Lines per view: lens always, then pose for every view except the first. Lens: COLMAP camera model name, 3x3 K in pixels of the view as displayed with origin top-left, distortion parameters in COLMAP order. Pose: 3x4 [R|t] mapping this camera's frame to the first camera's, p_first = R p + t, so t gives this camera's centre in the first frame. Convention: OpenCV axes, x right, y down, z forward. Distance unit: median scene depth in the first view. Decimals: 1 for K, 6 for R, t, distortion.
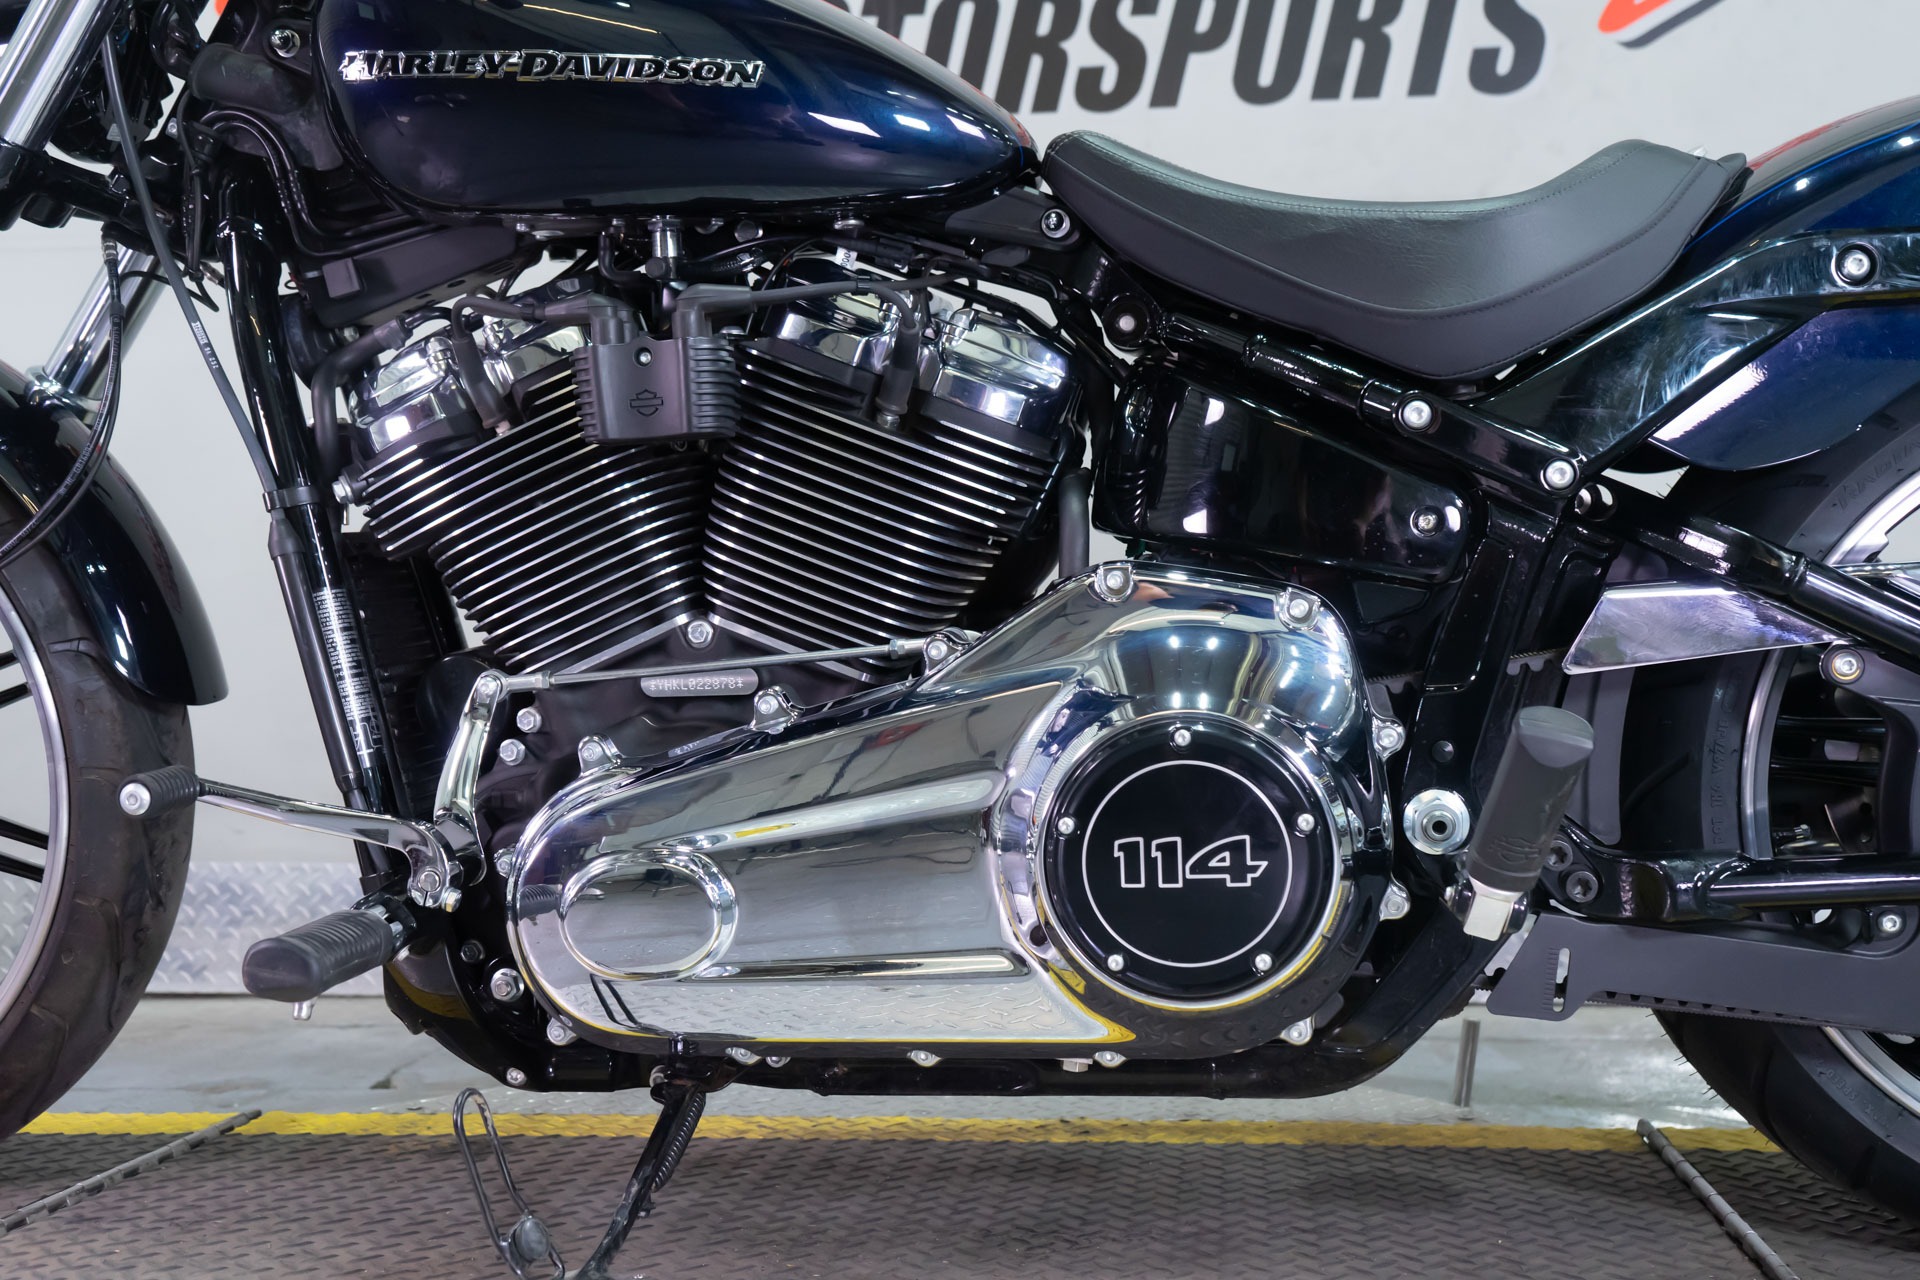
lens RADIAL K [[2043.1, 0, 988.7], [0, 2043.1, 642.3], [0, 0, 1]] dist [0.000600, -0.009912]
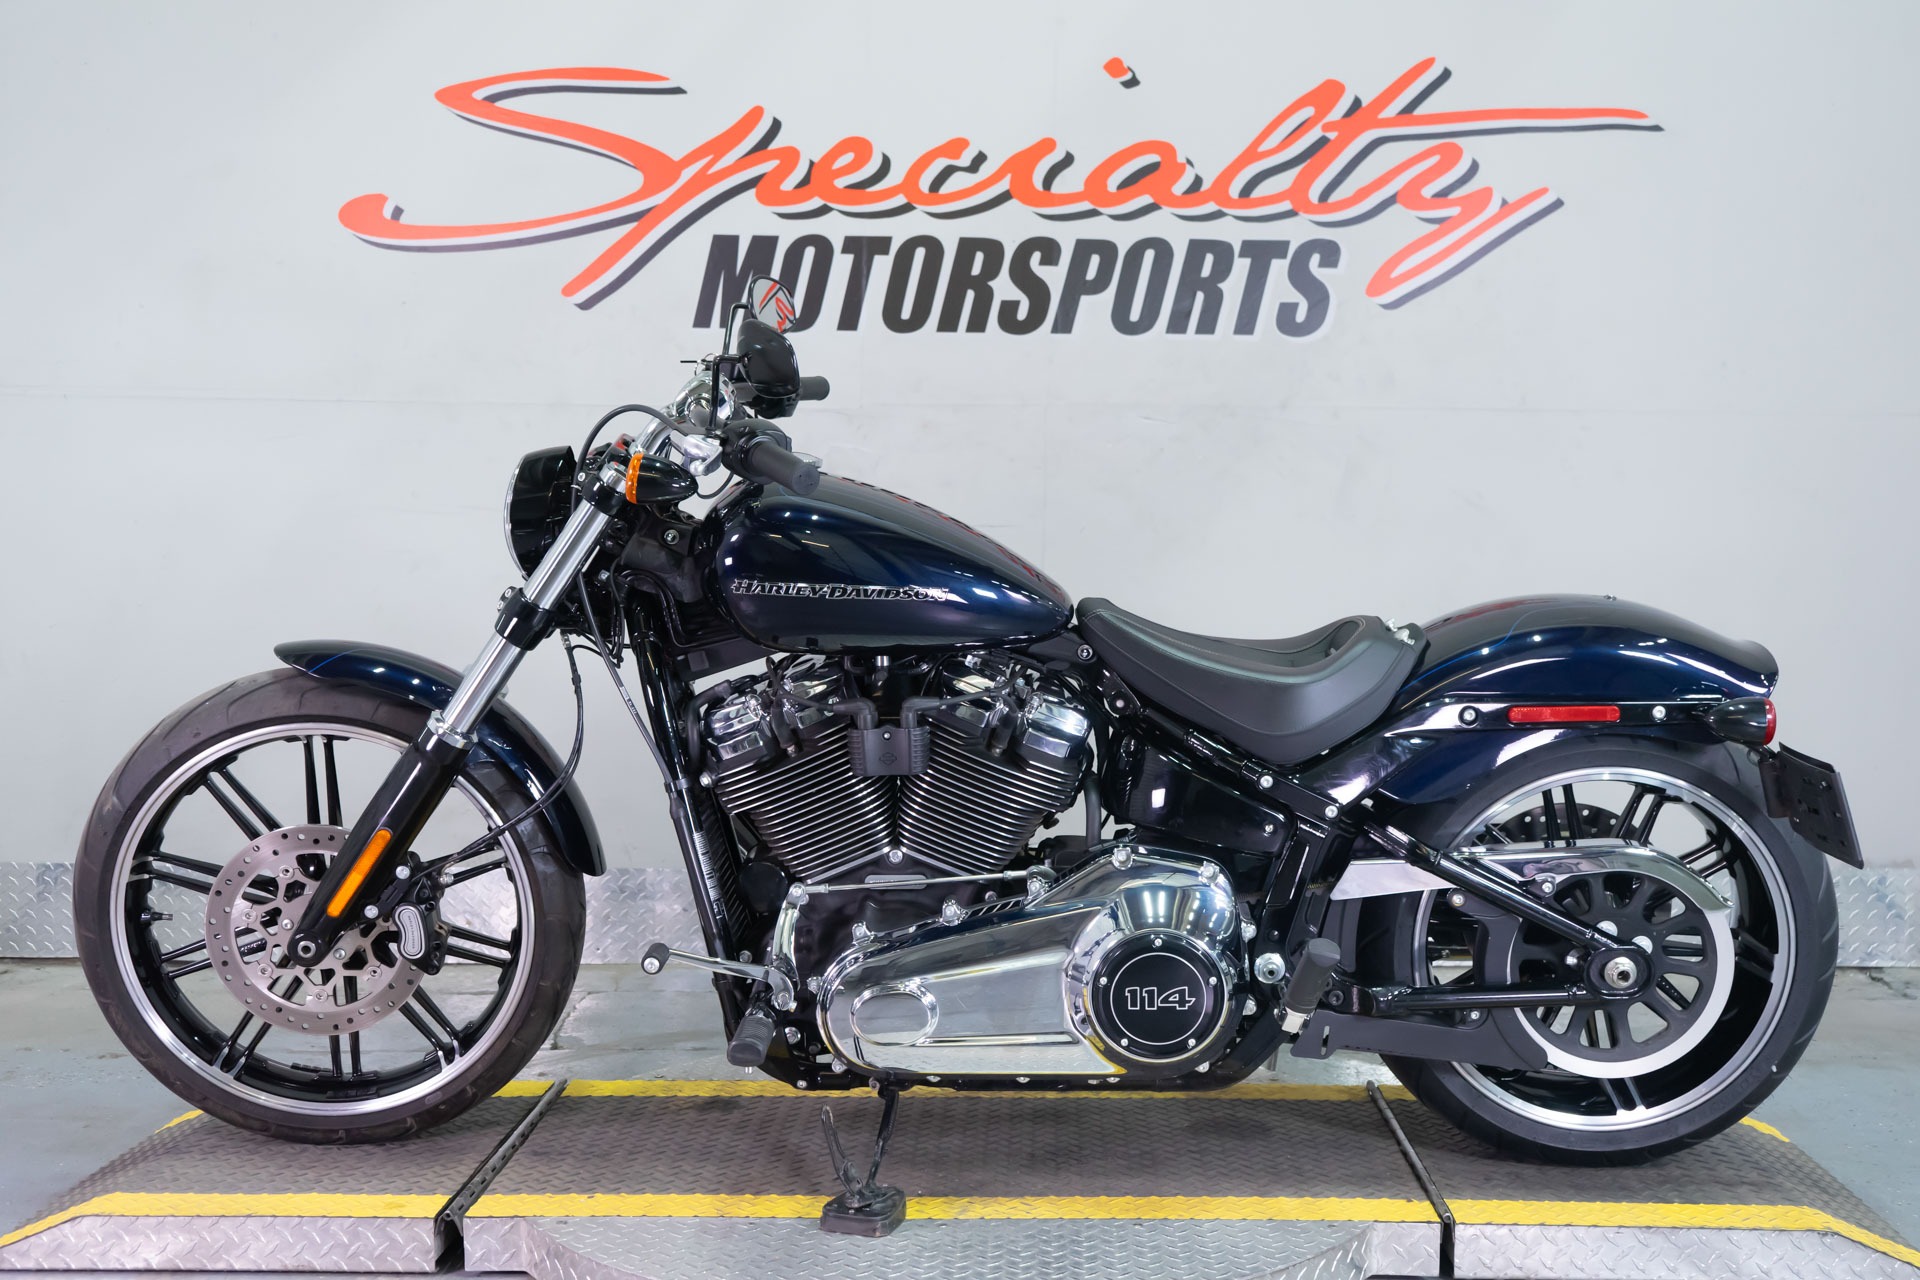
lens RADIAL K [[2127.1, 0, 960.0], [0, 2127.1, 640.0], [0, 0, 1]] dist [0.014233, -0.003130]
pose [[0.994435, 0.008323, 0.105019, -0.317217], [-0.017295, 0.996247, 0.084813, -0.412019], [-0.103919, -0.086158, 0.990847, -1.068581]]
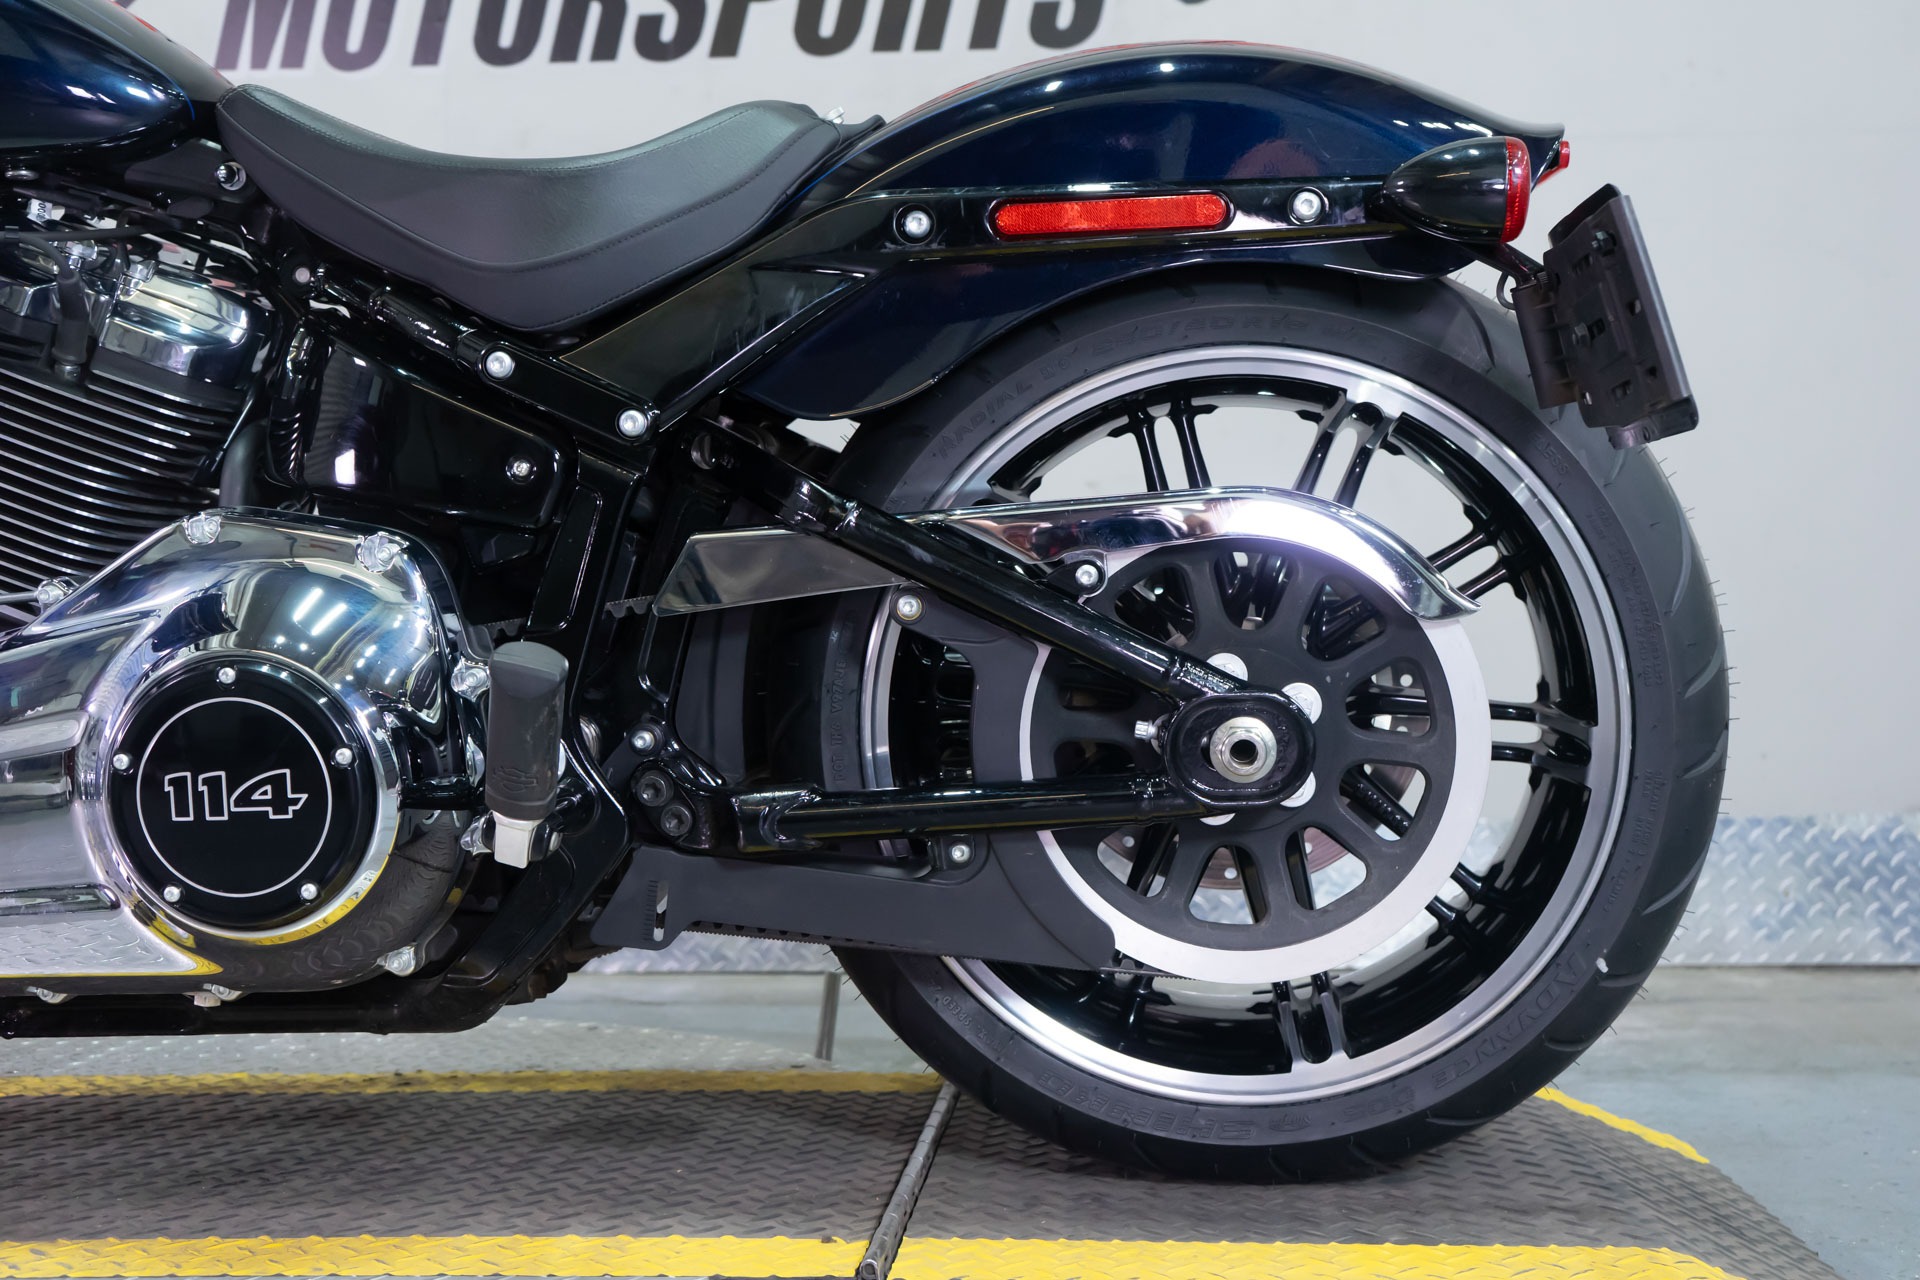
lens RADIAL K [[2178.6, 0, 994.7], [0, 2178.6, 643.6], [0, 0, 1]] dist [0.008906, 0.006791]
pose [[0.998686, -0.002482, 0.051195, 0.378208], [0.002001, 0.999953, 0.009441, 0.018457], [-0.051216, -0.009326, 0.998644, -0.109771]]
